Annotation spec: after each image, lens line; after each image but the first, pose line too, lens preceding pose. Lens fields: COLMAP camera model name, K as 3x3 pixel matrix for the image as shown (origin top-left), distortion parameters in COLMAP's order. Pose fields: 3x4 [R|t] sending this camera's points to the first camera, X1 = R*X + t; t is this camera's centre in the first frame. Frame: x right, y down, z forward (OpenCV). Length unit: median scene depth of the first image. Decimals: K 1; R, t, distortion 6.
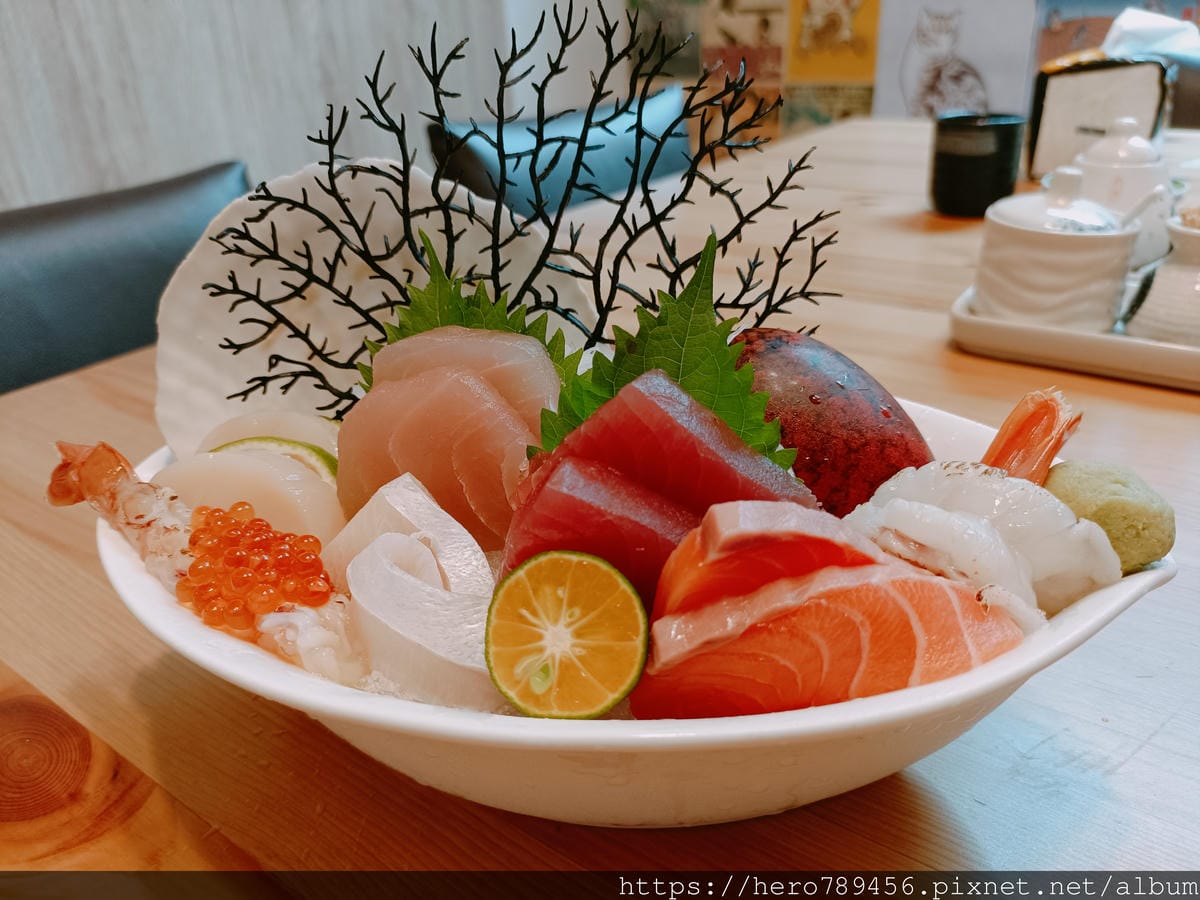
lens RADIAL K [[860.5, 0, 602.0], [0, 860.5, 444.2], [0, 0, 1]] dist [0.038306, -0.006602]
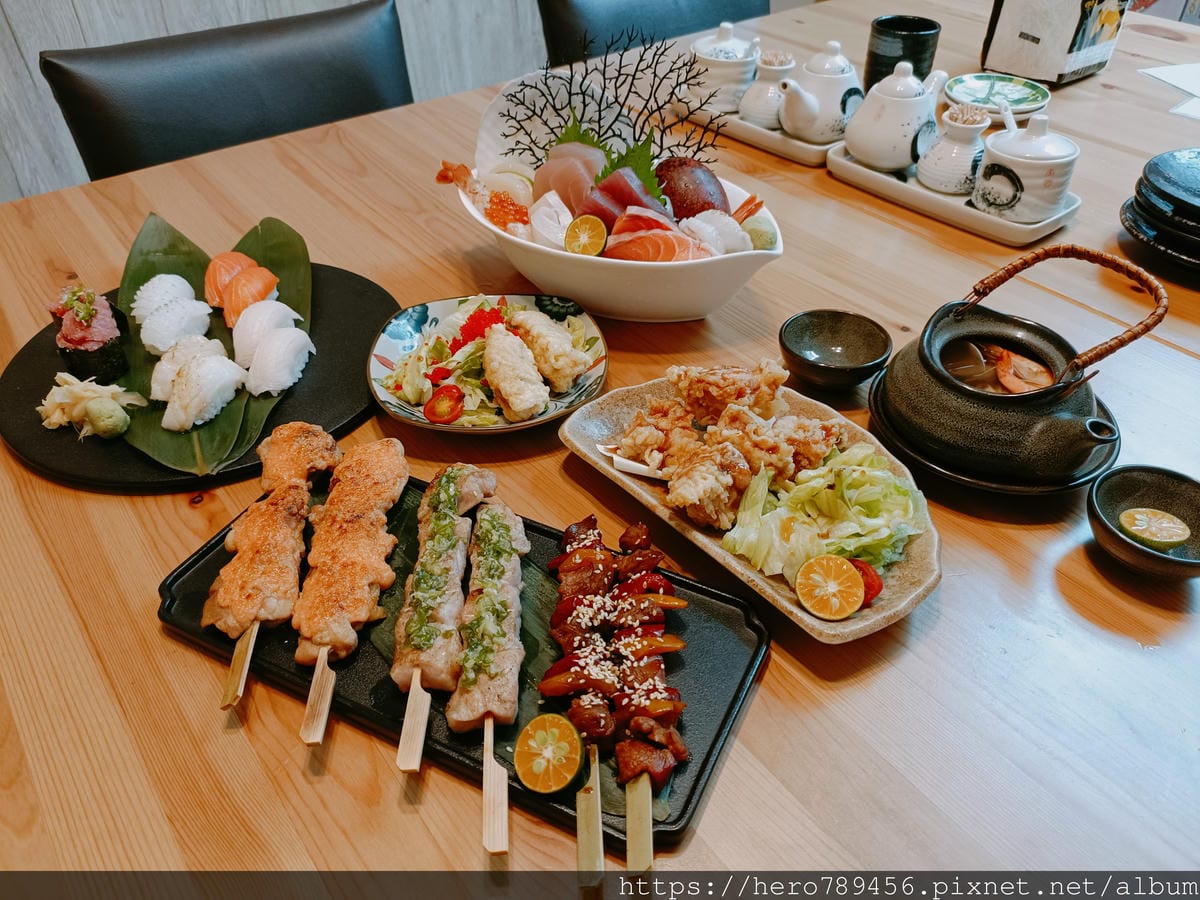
lens RADIAL K [[860.5, 0, 600.1], [0, 860.5, 455.6], [0, 0, 1]] dist [0.038306, -0.006602]
pose [[0.961310, 0.207821, -0.180813, 0.605603], [-0.156510, 0.952201, 0.262332, 0.091278], [0.226689, -0.223883, 0.947886, -1.858378]]
